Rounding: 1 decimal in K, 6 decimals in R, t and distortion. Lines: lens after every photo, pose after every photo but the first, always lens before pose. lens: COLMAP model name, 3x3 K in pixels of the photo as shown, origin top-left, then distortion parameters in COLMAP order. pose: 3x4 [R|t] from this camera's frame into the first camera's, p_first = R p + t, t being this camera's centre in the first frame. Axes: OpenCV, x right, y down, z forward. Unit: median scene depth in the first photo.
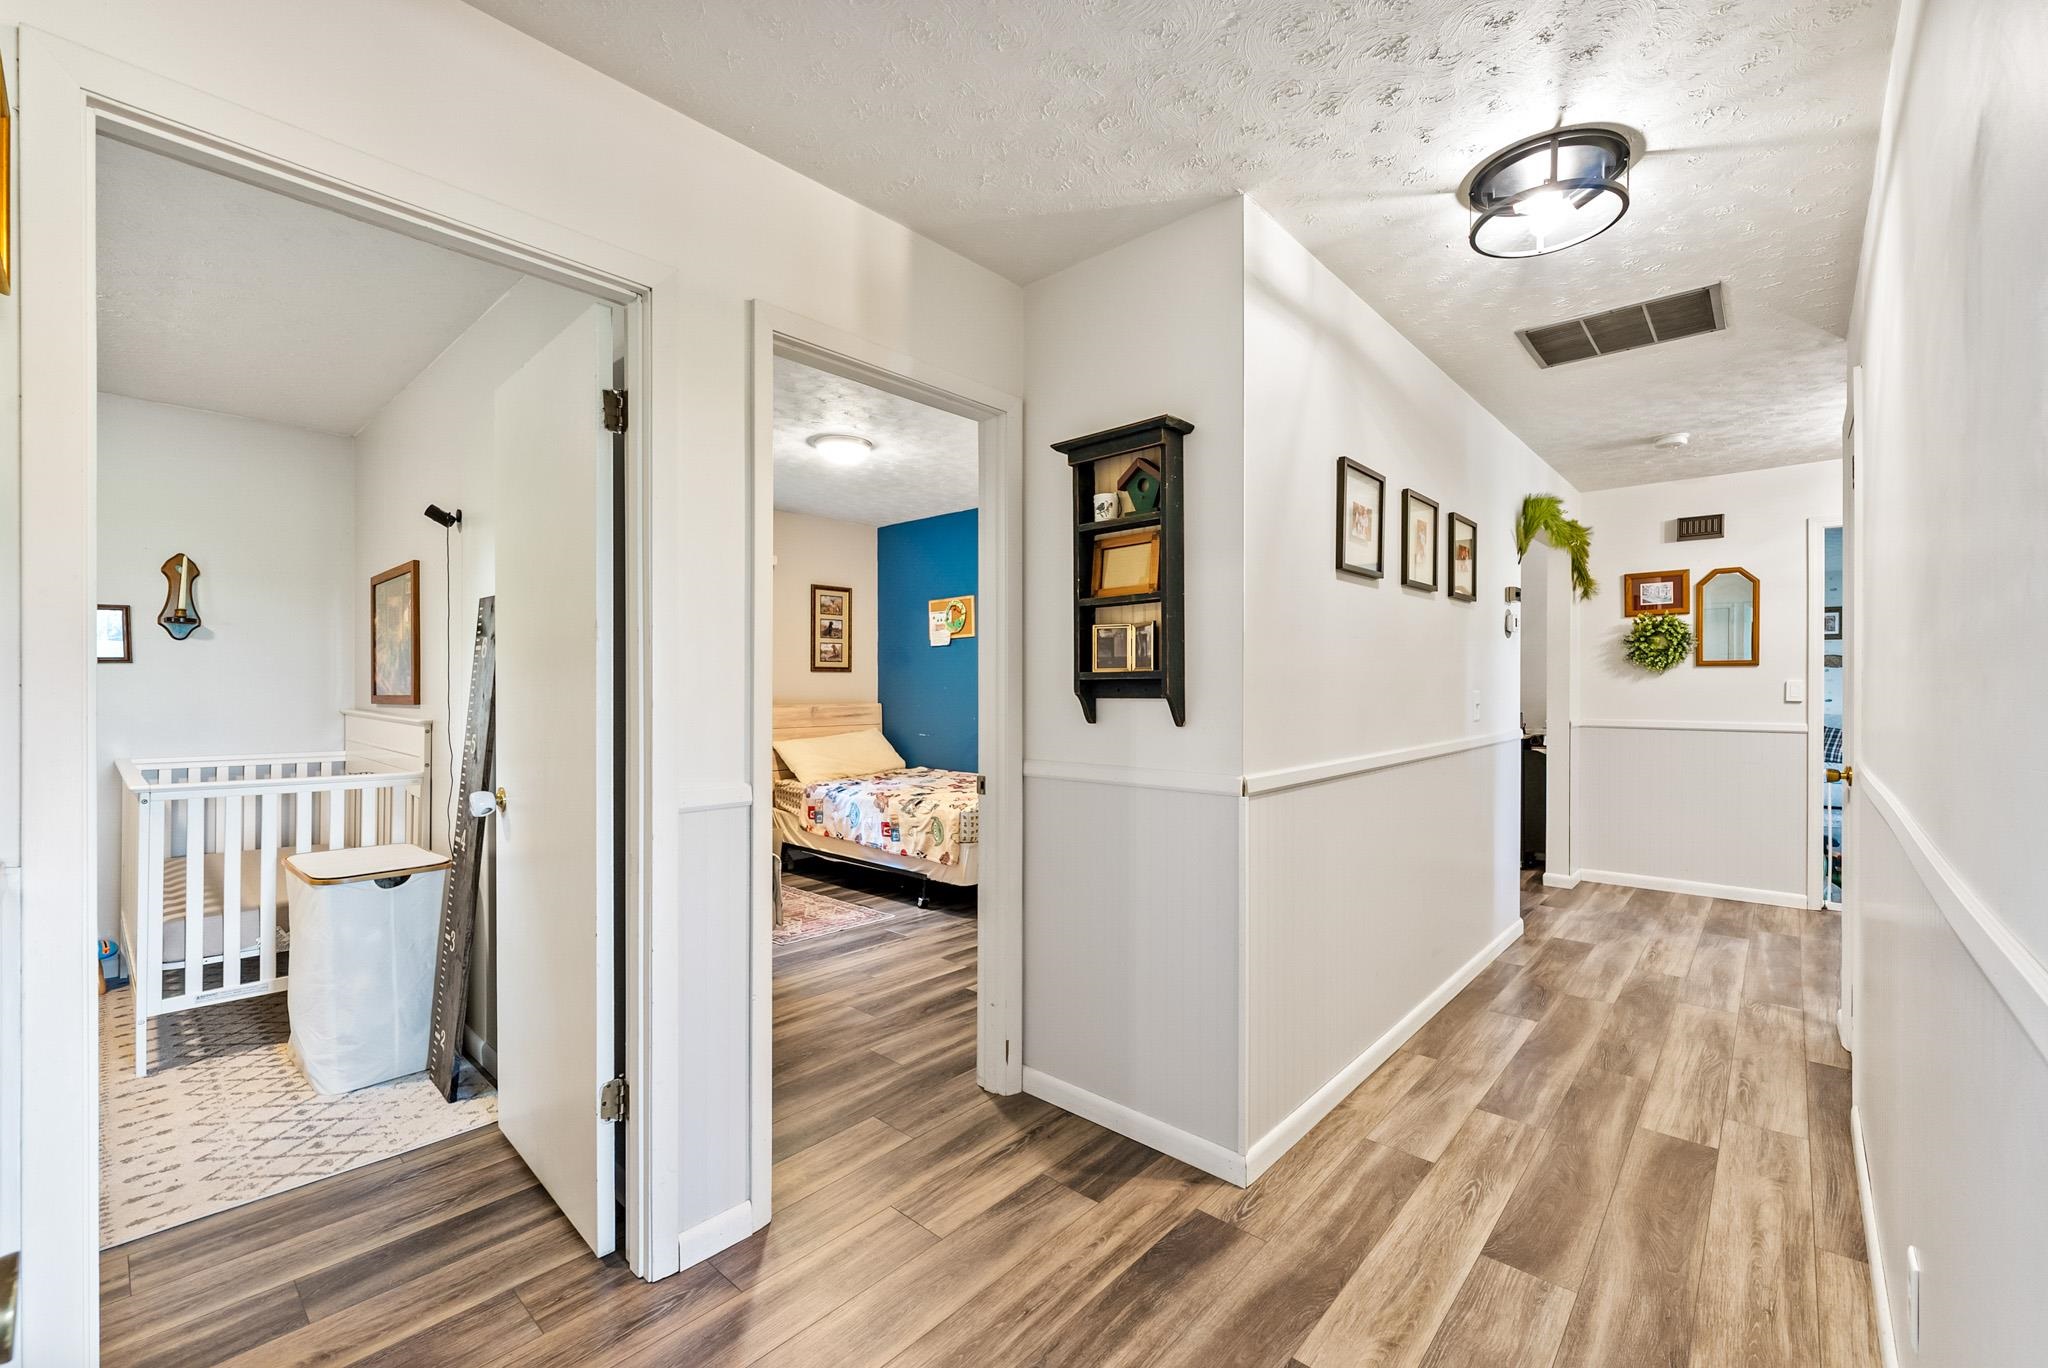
lens RADIAL K [[855.6, 0, 1012.1], [0, 855.6, 692.5], [0, 0, 1]] dist [0.000630, -0.000096]
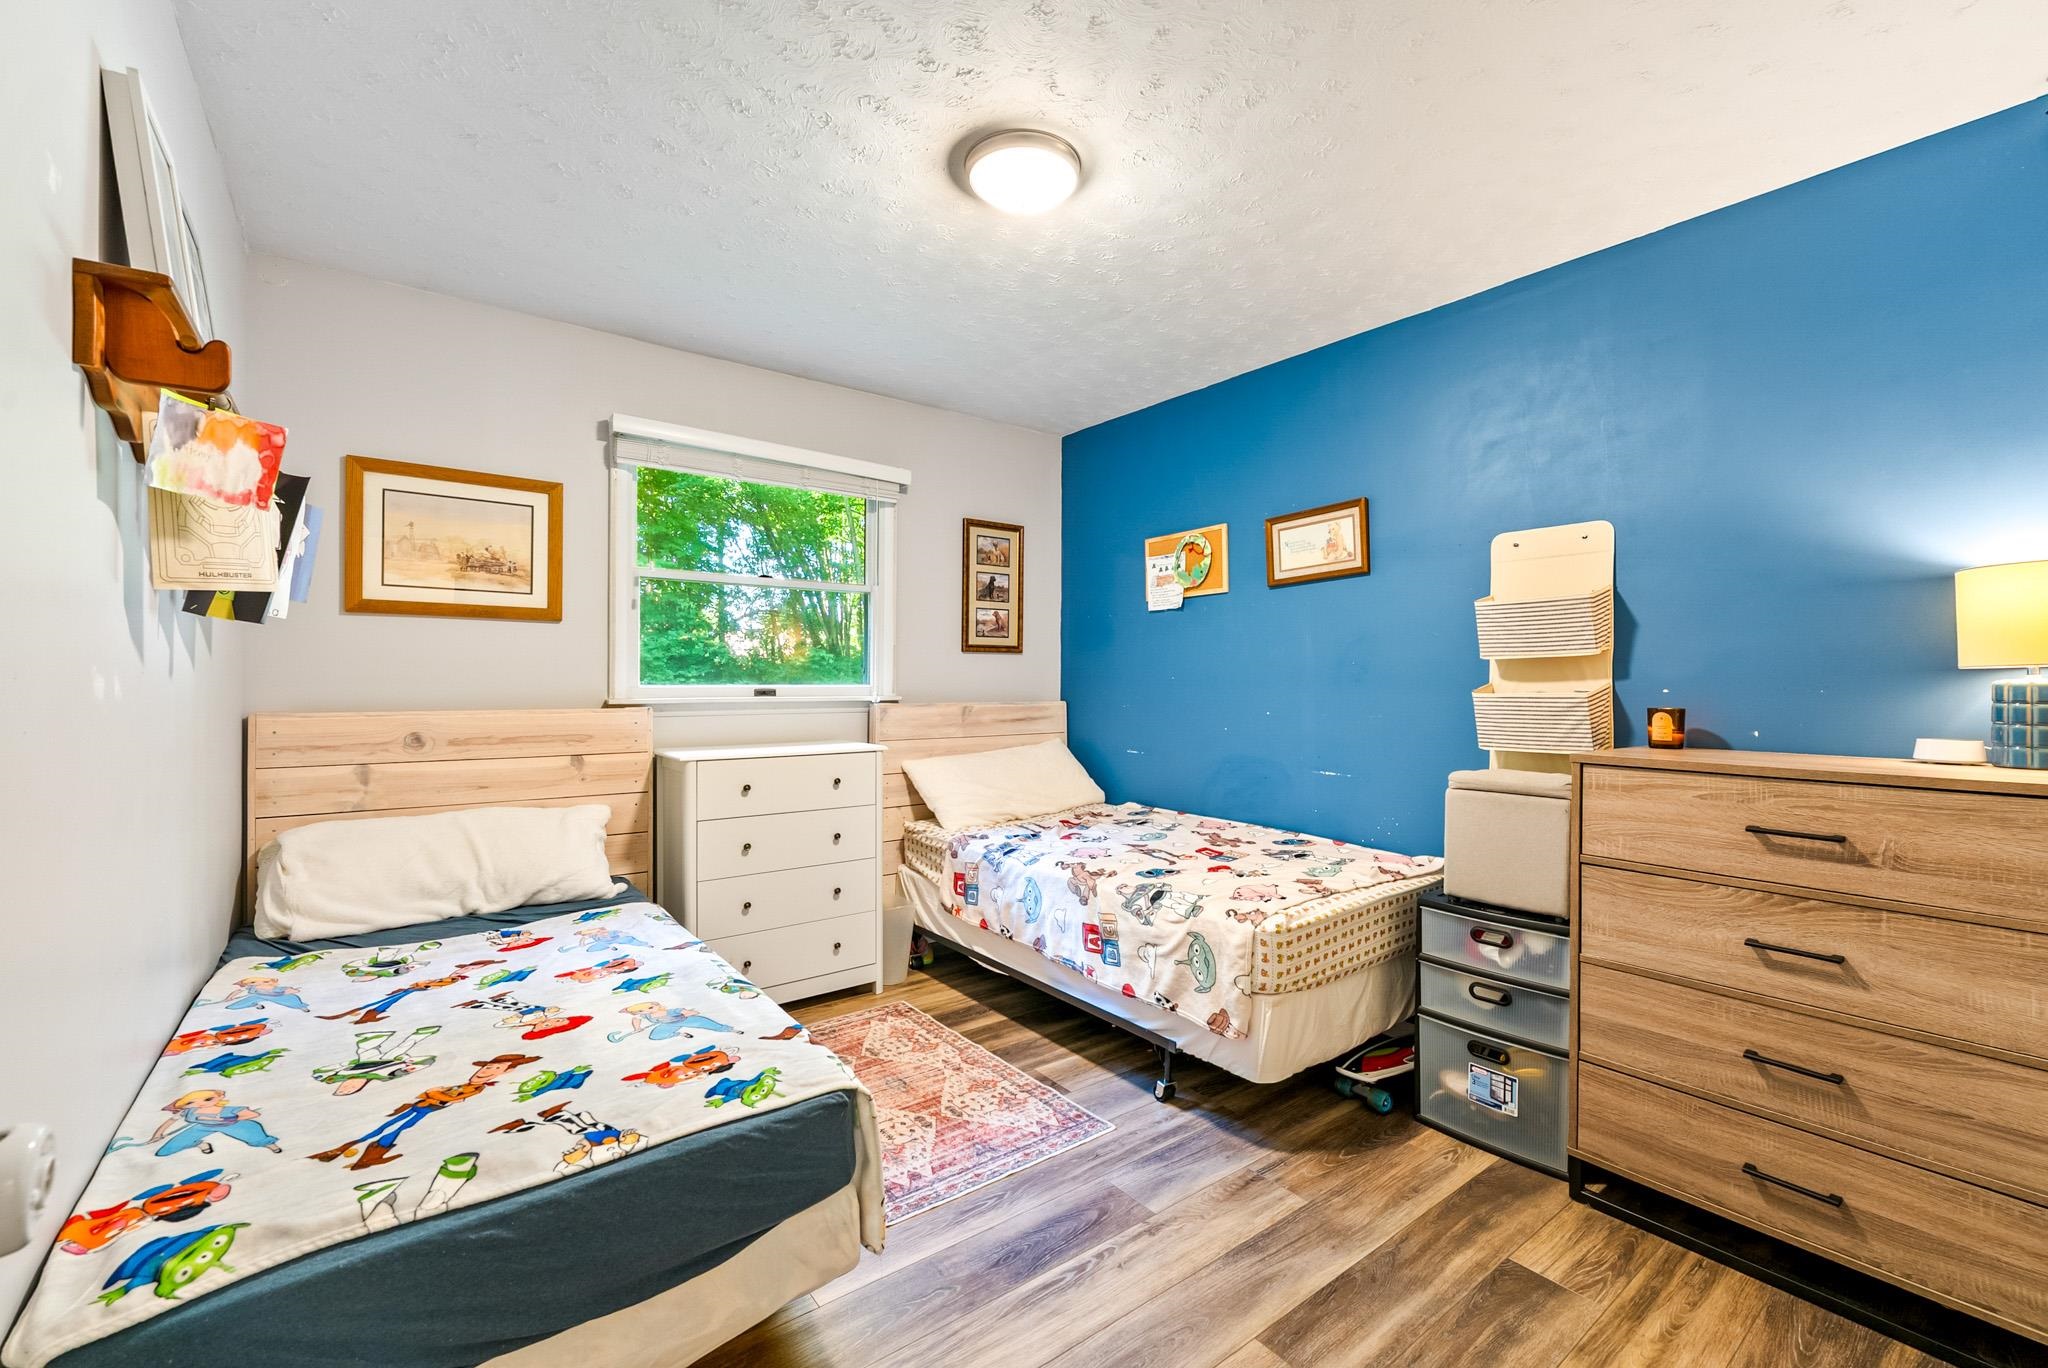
lens RADIAL K [[855.6, 0, 1012.1], [0, 855.6, 692.5], [0, 0, 1]] dist [0.000630, -0.000096]
pose [[0.983565, 0.007790, -0.180388, -0.092063], [-0.006679, 0.999955, 0.006766, 0.002103], [0.180433, -0.005450, 0.983572, 0.422209]]
